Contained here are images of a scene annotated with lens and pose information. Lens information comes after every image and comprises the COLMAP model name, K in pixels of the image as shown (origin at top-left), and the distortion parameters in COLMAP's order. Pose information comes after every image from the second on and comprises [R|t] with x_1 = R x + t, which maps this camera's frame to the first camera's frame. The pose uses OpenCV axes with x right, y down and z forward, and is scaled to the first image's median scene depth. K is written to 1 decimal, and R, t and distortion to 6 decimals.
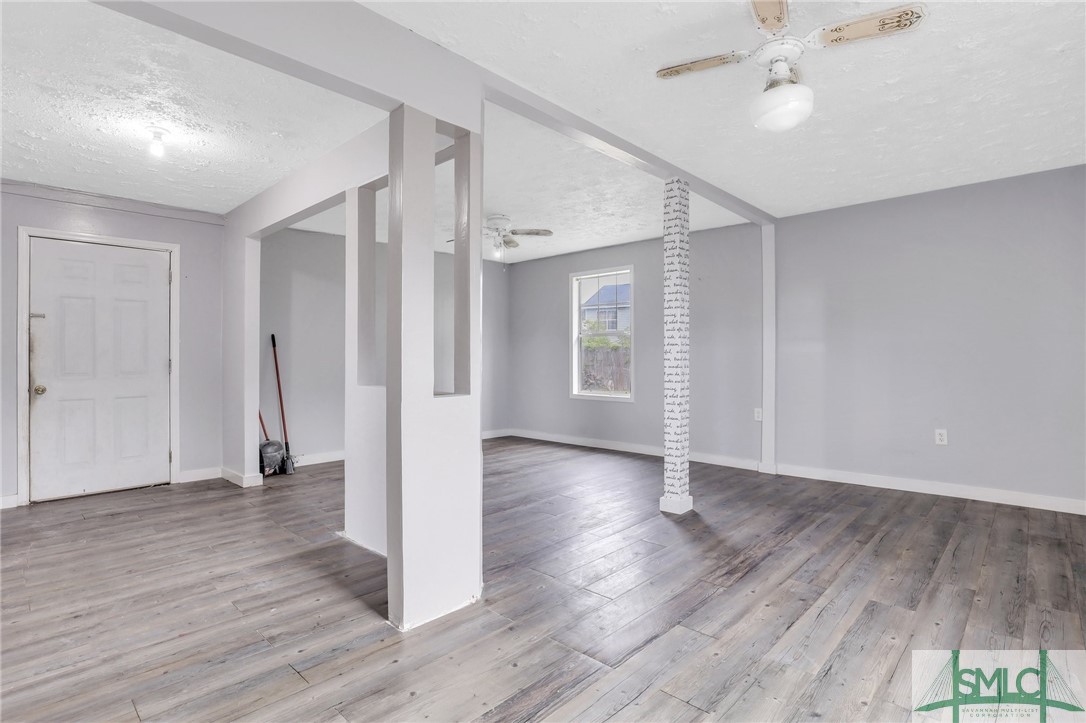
lens RADIAL K [[513.2, 0, 542.7], [0, 513.2, 358.4], [0, 0, 1]] dist [-0.011810, -0.001137]
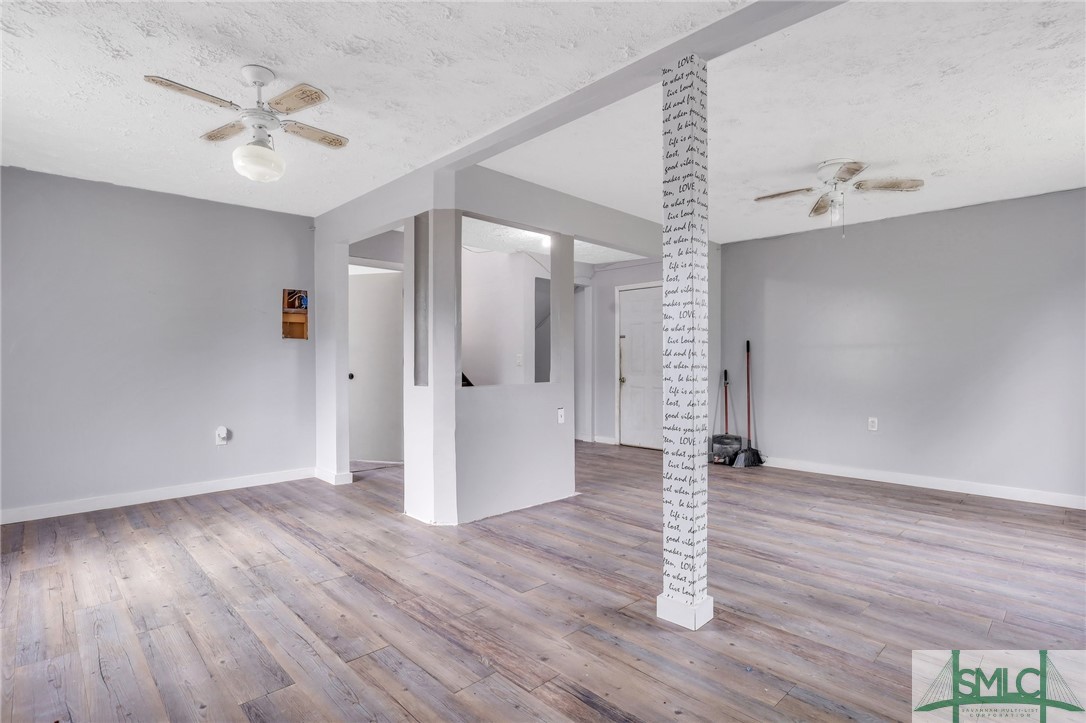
lens RADIAL K [[513.2, 0, 544.9], [0, 513.2, 361.2], [0, 0, 1]] dist [-0.011810, -0.001137]
pose [[-0.006516, -0.000448, -0.999979, 1.175224], [-0.000750, 1.000000, -0.000443, -0.001239], [0.999978, 0.000748, -0.006516, 1.158499]]
